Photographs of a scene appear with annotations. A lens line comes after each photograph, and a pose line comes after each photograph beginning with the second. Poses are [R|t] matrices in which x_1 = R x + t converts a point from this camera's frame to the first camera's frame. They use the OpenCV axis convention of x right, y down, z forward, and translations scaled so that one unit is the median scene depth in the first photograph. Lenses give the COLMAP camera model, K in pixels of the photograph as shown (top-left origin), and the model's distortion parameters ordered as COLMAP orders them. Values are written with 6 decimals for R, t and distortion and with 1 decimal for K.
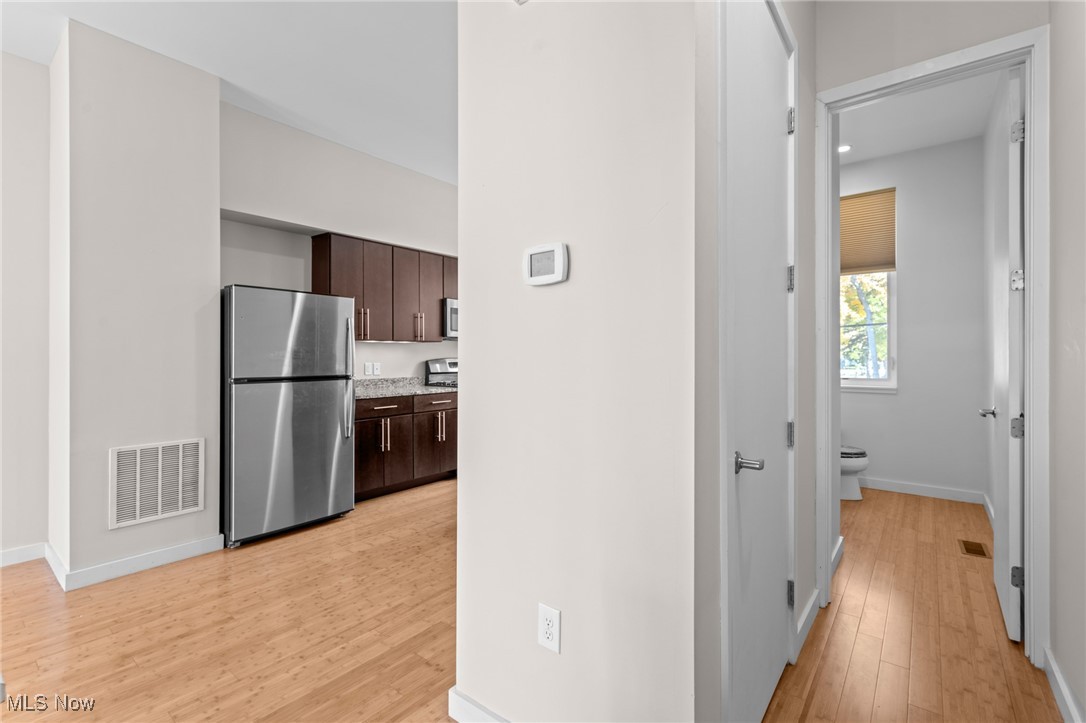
lens RADIAL K [[513.7, 0, 536.0], [0, 513.7, 353.9], [0, 0, 1]] dist [0.002621, -0.000323]
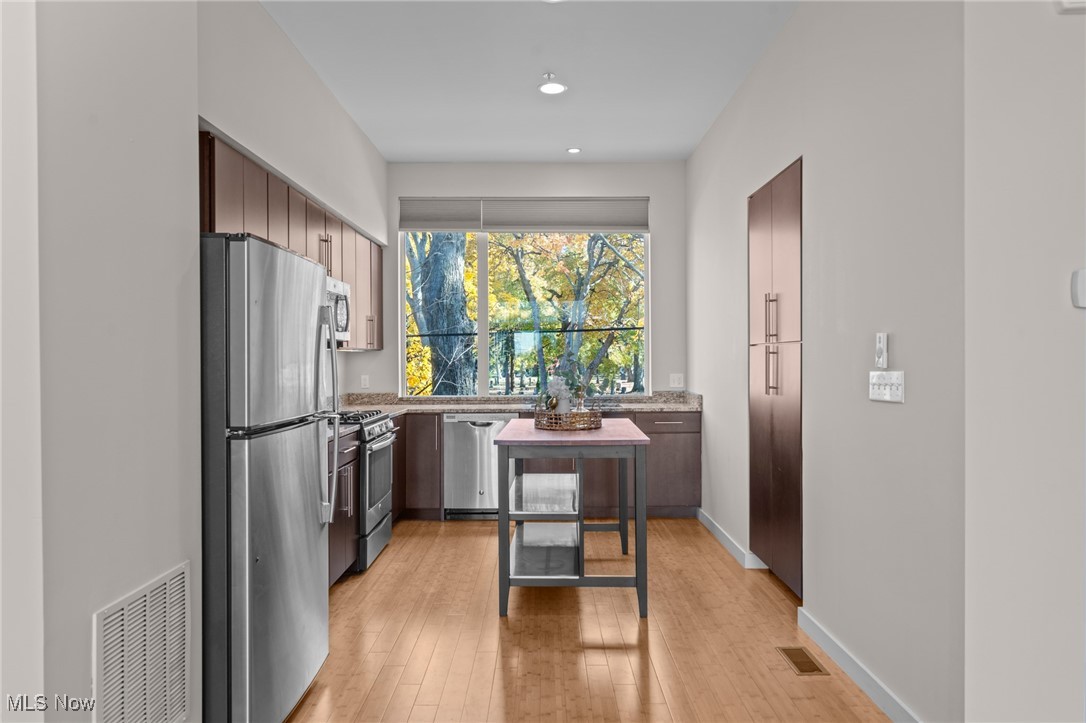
lens RADIAL K [[757.5, 0, 577.6], [0, 757.5, 356.6], [0, 0, 1]] dist [0.003475, 0.000470]
pose [[0.747948, 0.000973, 0.663756, -0.600229], [-0.001247, 0.999999, -0.000061, -0.014878], [-0.663756, -0.000782, 0.747949, 0.185345]]
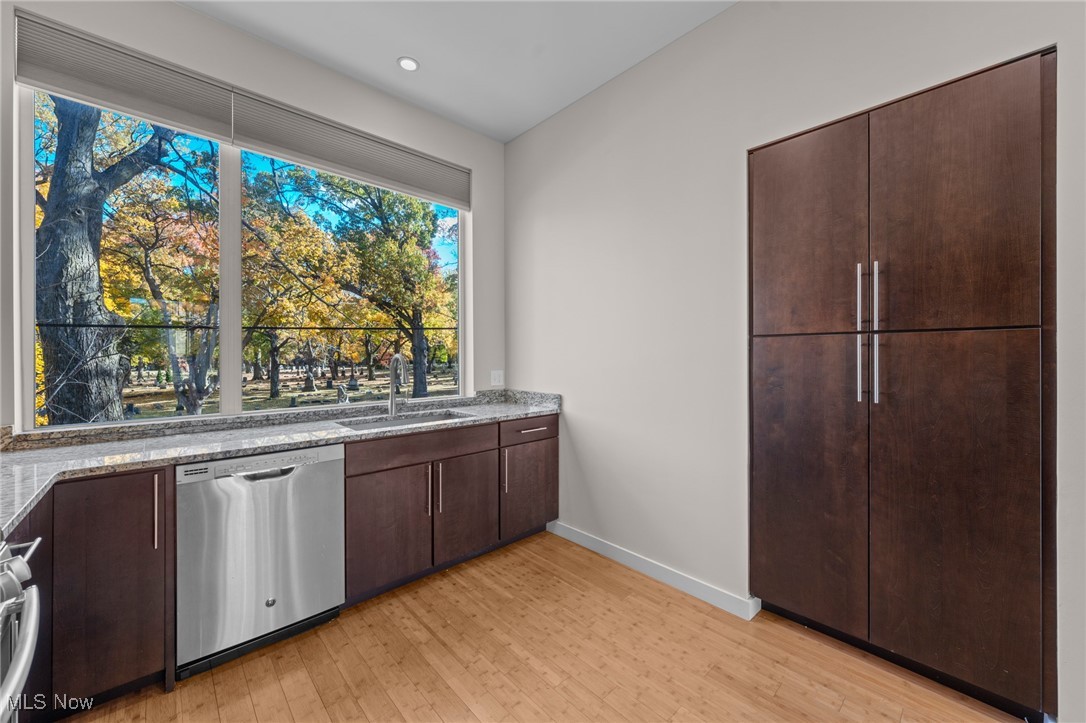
lens RADIAL K [[417.6, 0, 554.4], [0, 417.6, 355.7], [0, 0, 1]] dist [-0.003323, 0.000505]
pose [[0.120279, 0.002131, 0.992738, -0.210720], [-0.004377, 0.999989, -0.001616, -0.008336], [-0.992731, -0.004151, 0.120287, 0.960536]]
